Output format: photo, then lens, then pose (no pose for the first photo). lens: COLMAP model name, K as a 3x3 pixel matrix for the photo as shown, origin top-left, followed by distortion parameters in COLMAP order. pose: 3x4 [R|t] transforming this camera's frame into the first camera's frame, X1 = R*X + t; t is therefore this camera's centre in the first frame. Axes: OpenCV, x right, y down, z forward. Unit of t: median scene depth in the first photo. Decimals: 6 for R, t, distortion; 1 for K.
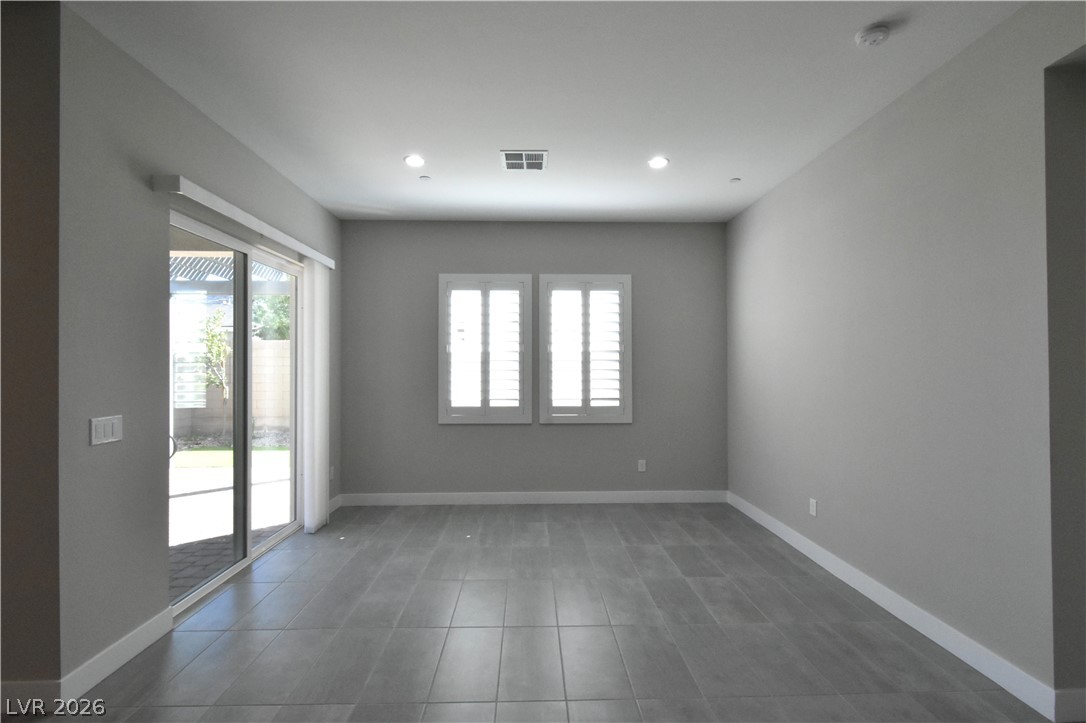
lens RADIAL K [[486.7, 0, 542.6], [0, 486.7, 364.7], [0, 0, 1]] dist [0.001848, -0.000013]
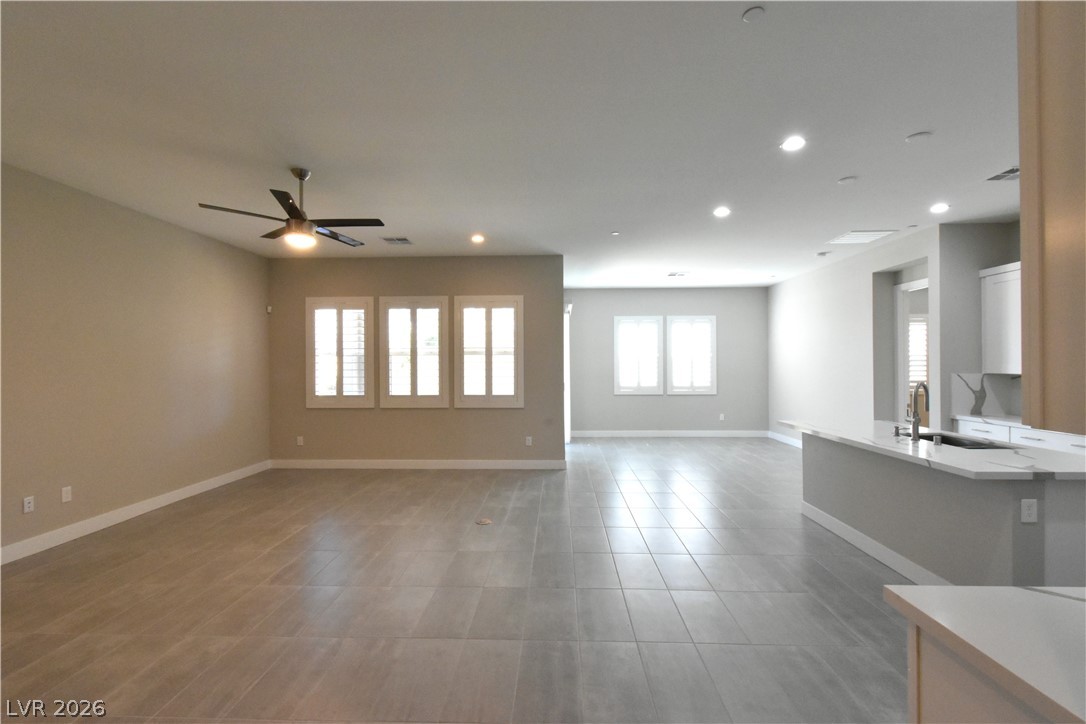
lens RADIAL K [[486.7, 0, 542.6], [0, 486.7, 365.2], [0, 0, 1]] dist [0.001848, -0.000013]
pose [[0.998233, -0.001632, -0.059391, -0.379750], [0.002057, 0.999973, 0.007096, -0.008384], [0.059378, -0.007206, 0.998210, -0.928286]]
